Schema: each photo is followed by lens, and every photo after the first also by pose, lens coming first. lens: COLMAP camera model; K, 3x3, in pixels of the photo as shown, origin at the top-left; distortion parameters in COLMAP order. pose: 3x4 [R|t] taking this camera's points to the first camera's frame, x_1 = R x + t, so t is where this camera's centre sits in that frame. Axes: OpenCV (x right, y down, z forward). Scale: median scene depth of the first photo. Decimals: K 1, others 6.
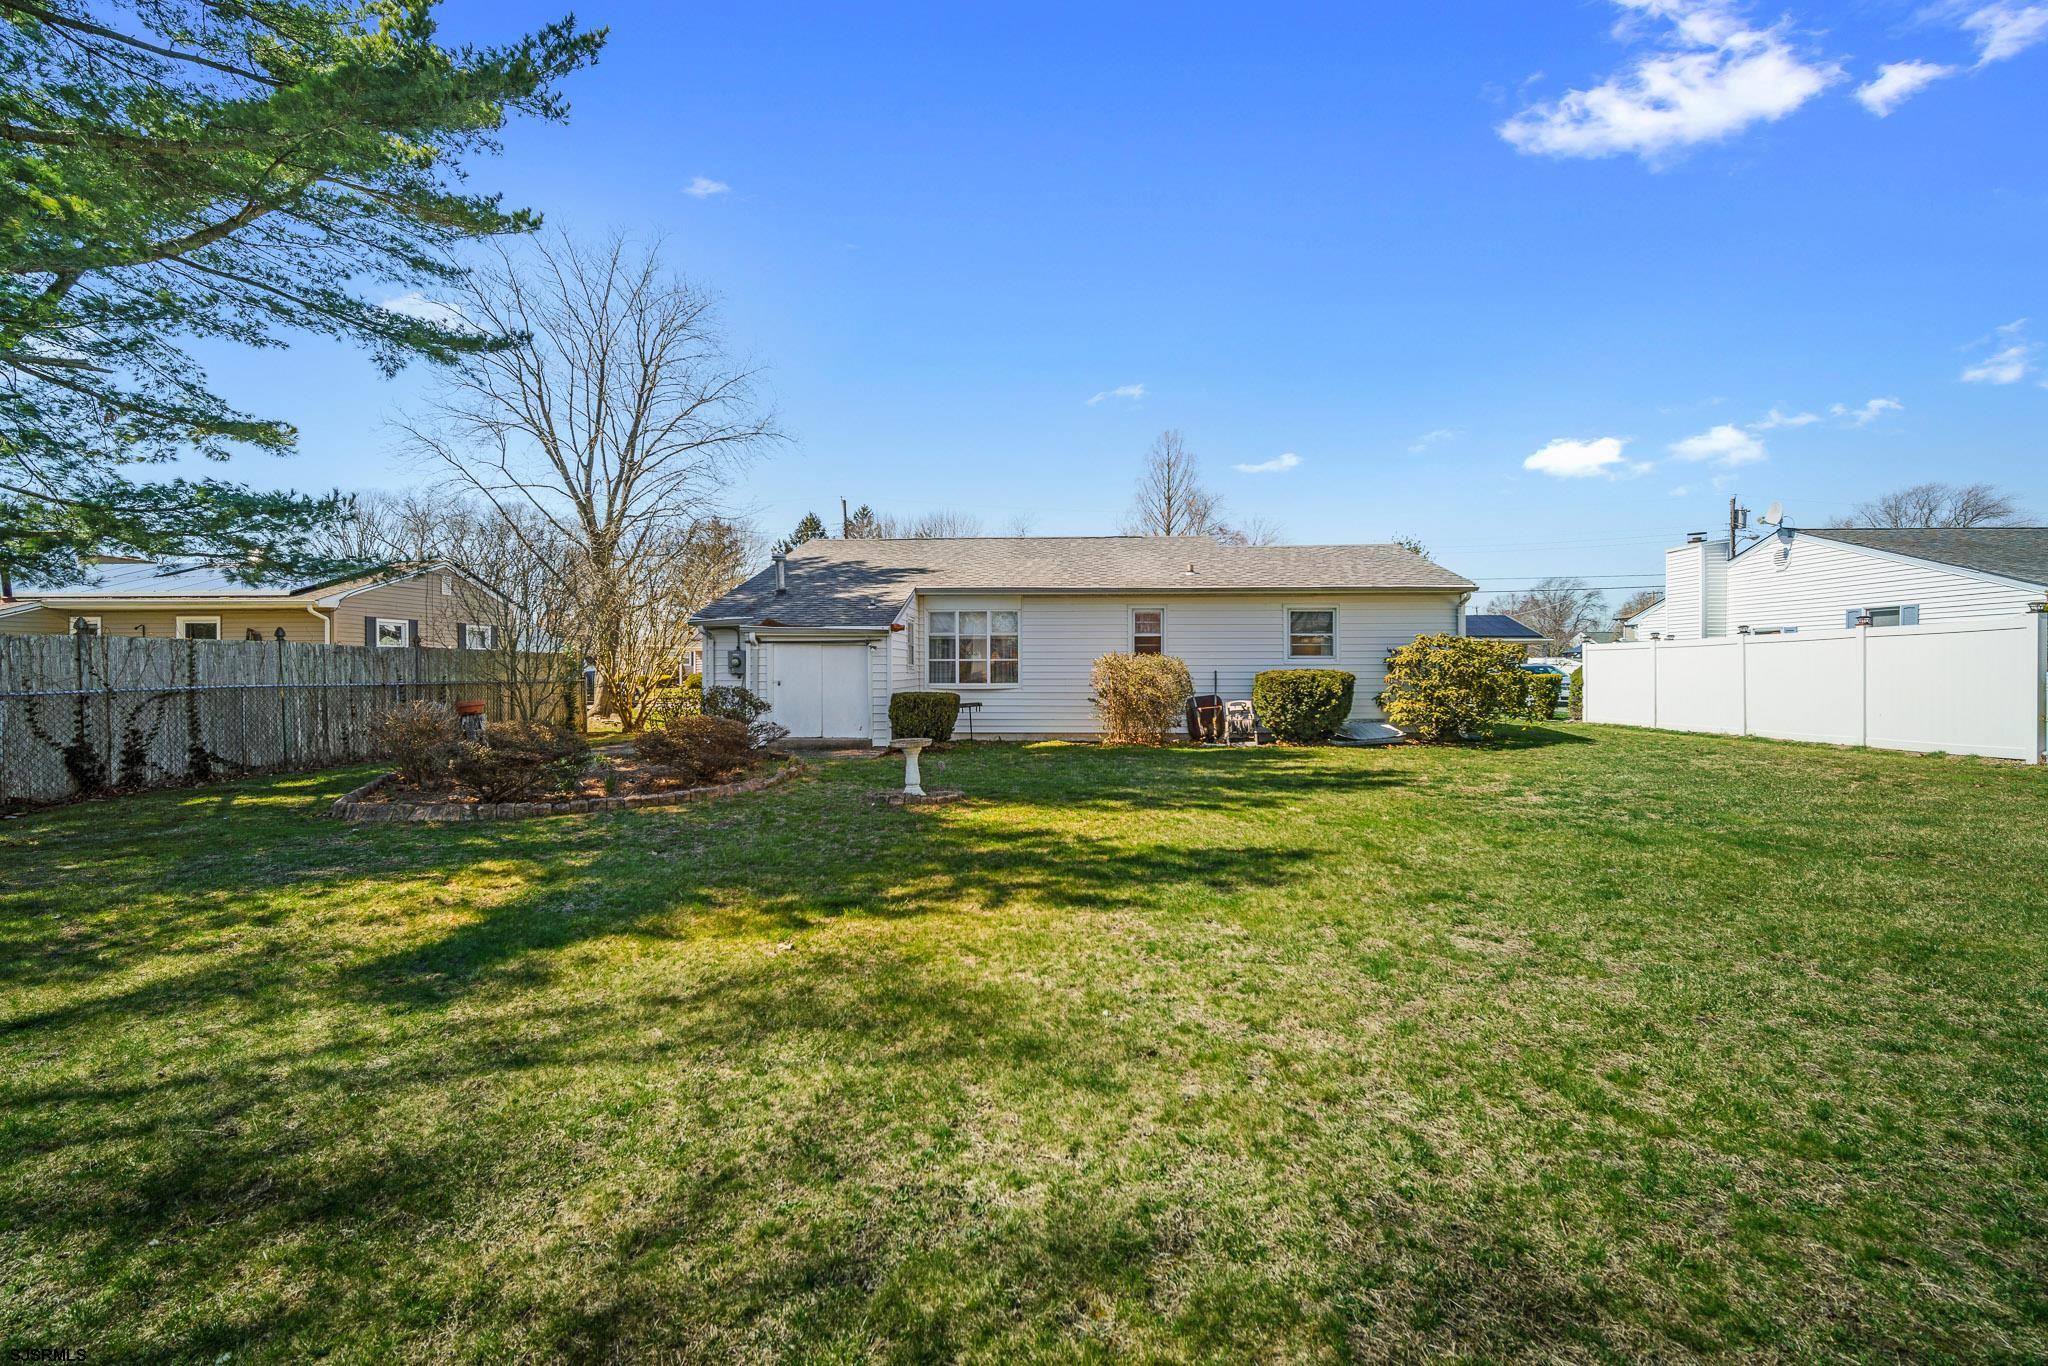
lens RADIAL K [[895.6, 0, 1035.9], [0, 895.6, 664.4], [0, 0, 1]] dist [-0.003019, 0.000336]
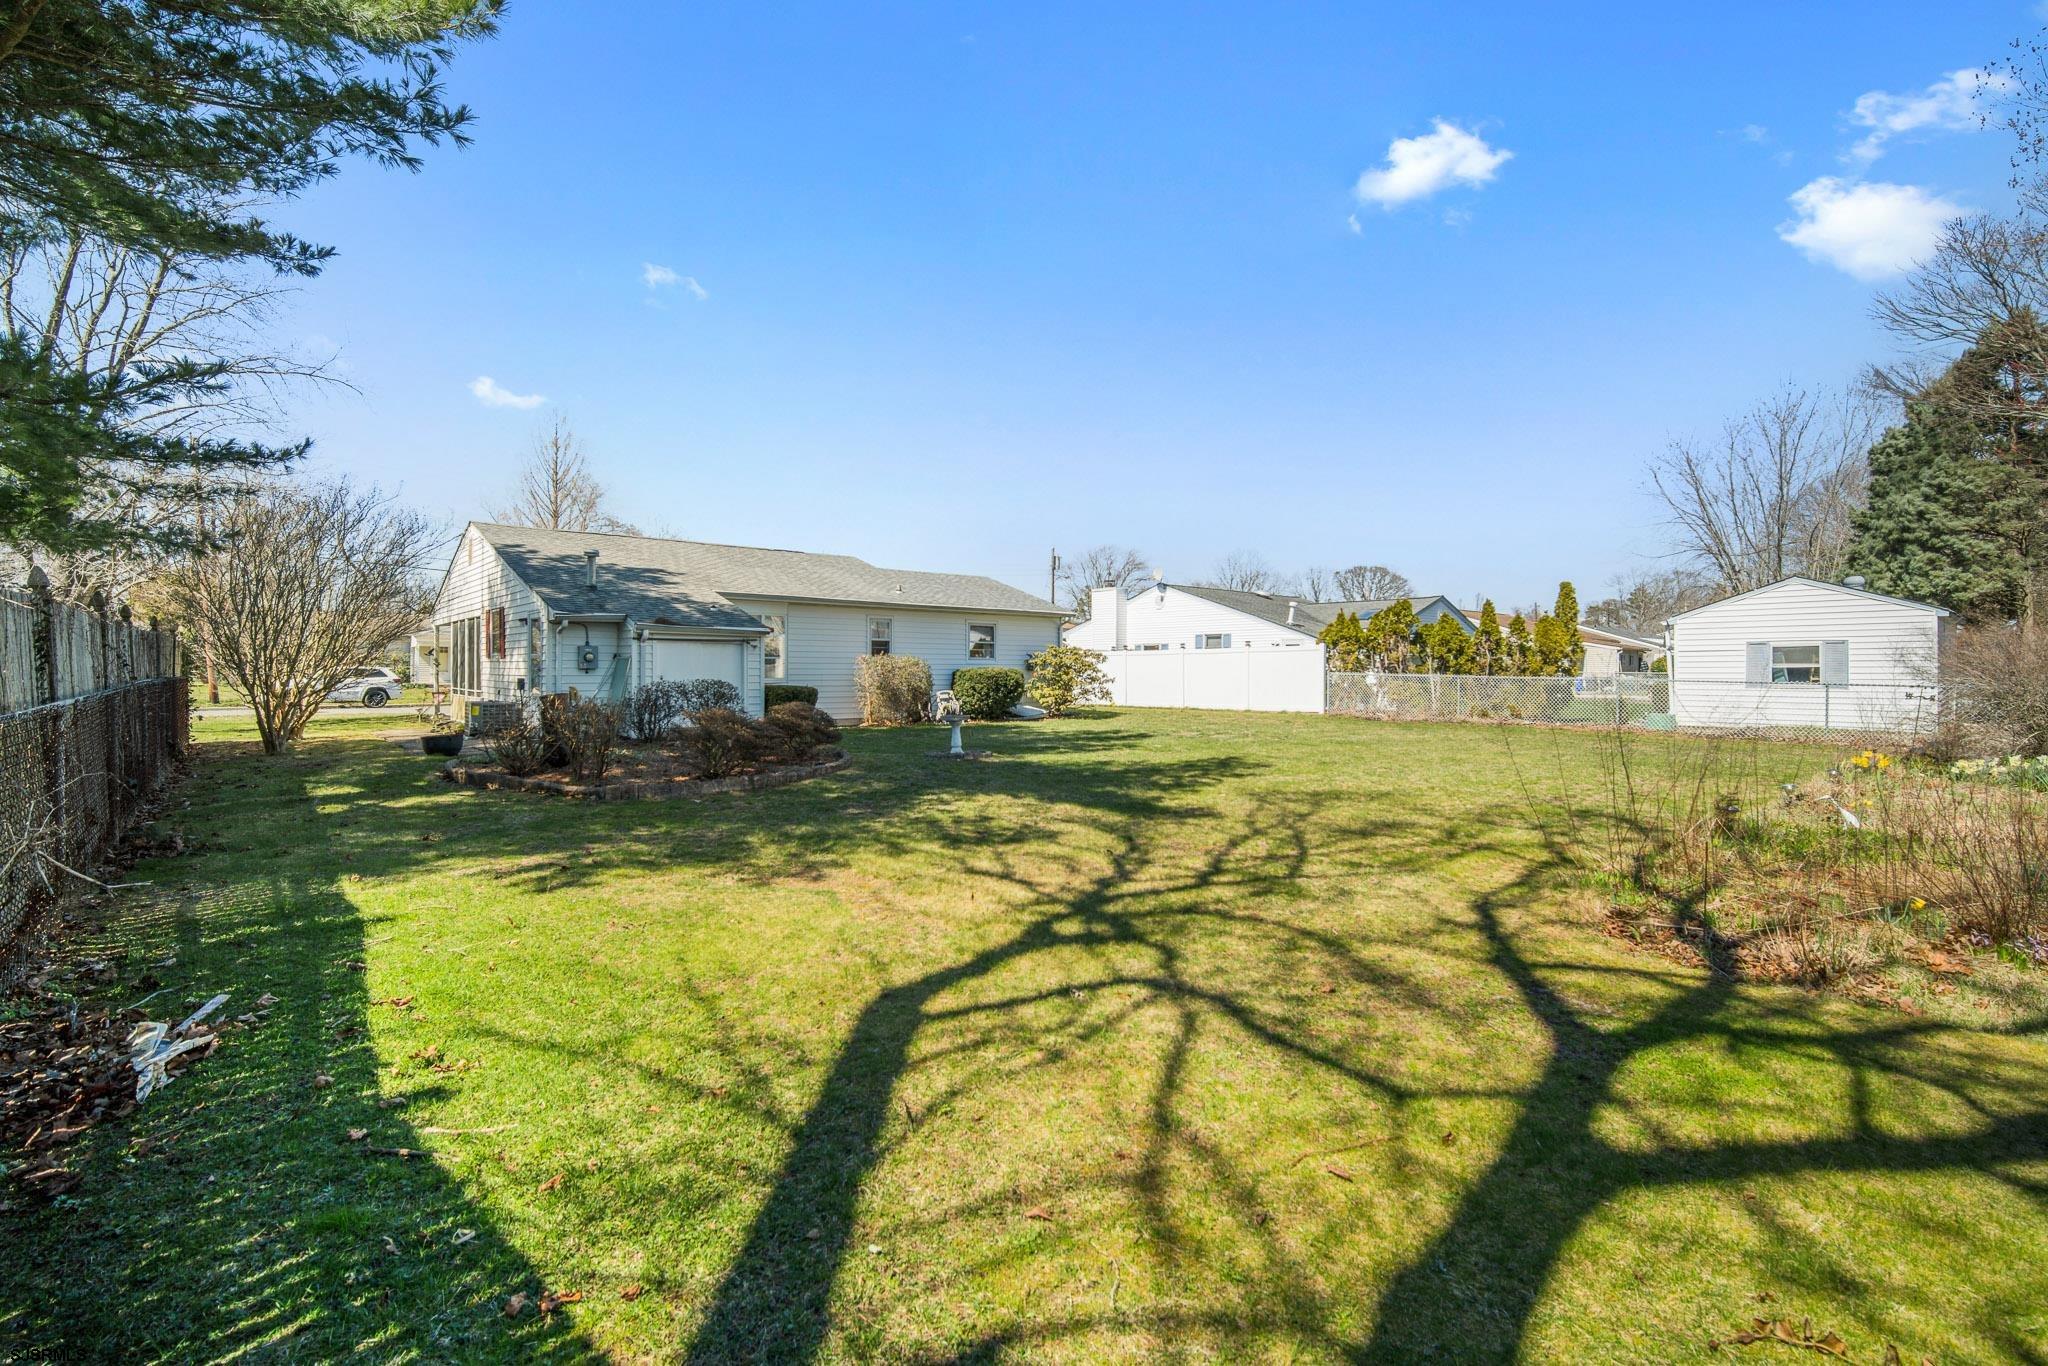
lens RADIAL K [[895.6, 0, 1035.9], [0, 895.6, 664.4], [0, 0, 1]] dist [-0.003019, 0.000336]
pose [[0.738122, 0.008533, 0.674613, -0.559012], [-0.009097, 0.999955, -0.002695, 0.003581], [-0.674606, -0.004148, 0.738166, -0.071523]]
